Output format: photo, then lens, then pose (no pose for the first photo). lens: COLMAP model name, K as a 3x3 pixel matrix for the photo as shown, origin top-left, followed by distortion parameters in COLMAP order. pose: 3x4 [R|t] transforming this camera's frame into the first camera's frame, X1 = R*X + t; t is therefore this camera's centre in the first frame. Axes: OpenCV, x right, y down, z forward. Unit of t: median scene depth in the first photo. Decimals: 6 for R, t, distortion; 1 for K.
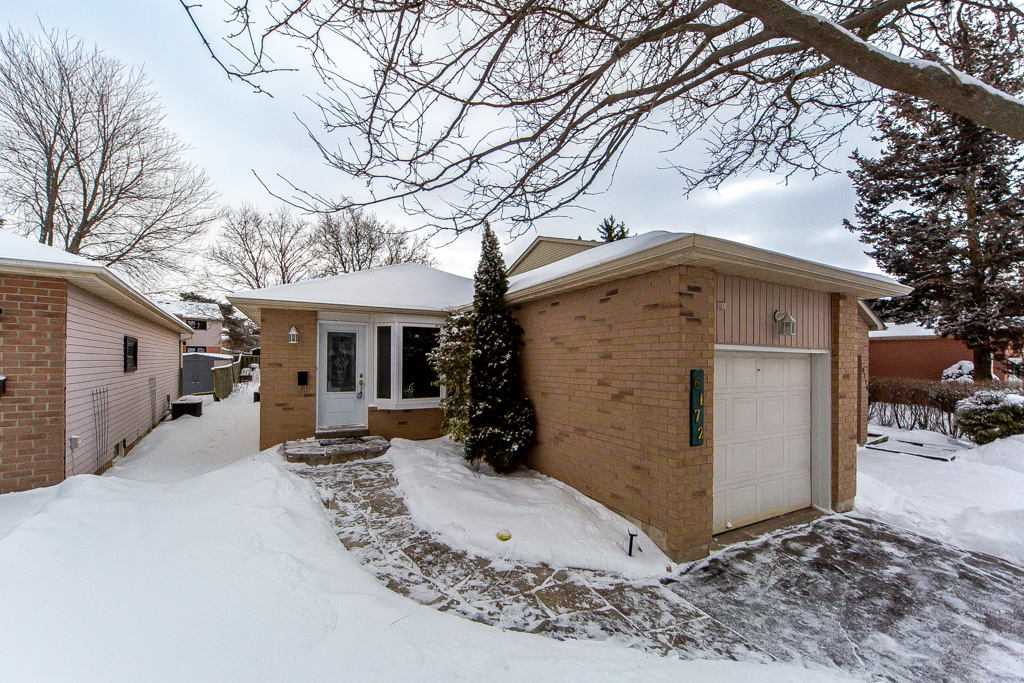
lens RADIAL K [[395.2, 0, 511.6], [0, 395.2, 366.0], [0, 0, 1]] dist [0.001440, 0.000181]
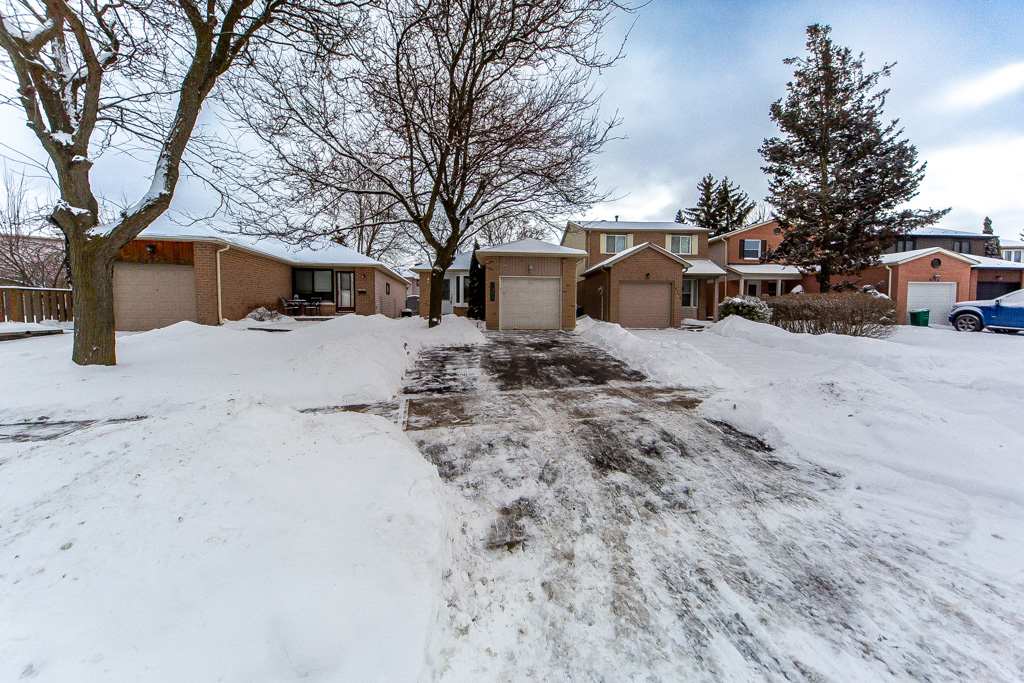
lens RADIAL K [[352.8, 0, 511.1], [0, 352.8, 335.4], [0, 0, 1]] dist [0.001302, 0.000128]
pose [[0.901222, 0.030541, -0.432281, 0.385340], [-0.006233, 0.998324, 0.057539, 0.059555], [0.433314, -0.049161, 0.899901, -0.376747]]
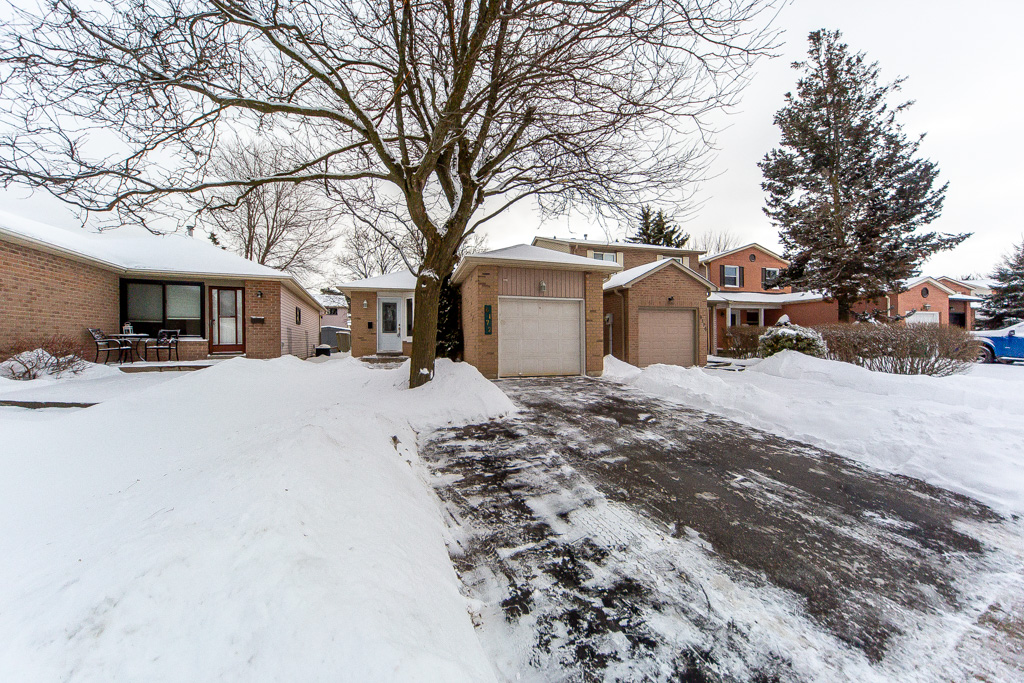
lens RADIAL K [[365.6, 0, 510.6], [0, 365.6, 350.5], [0, 0, 1]] dist [0.001477, 0.000066]
pose [[0.975581, -0.004840, -0.219585, 0.197513], [0.007508, 0.999908, 0.011318, 0.048741], [0.219510, -0.012690, 0.975528, -0.227880]]
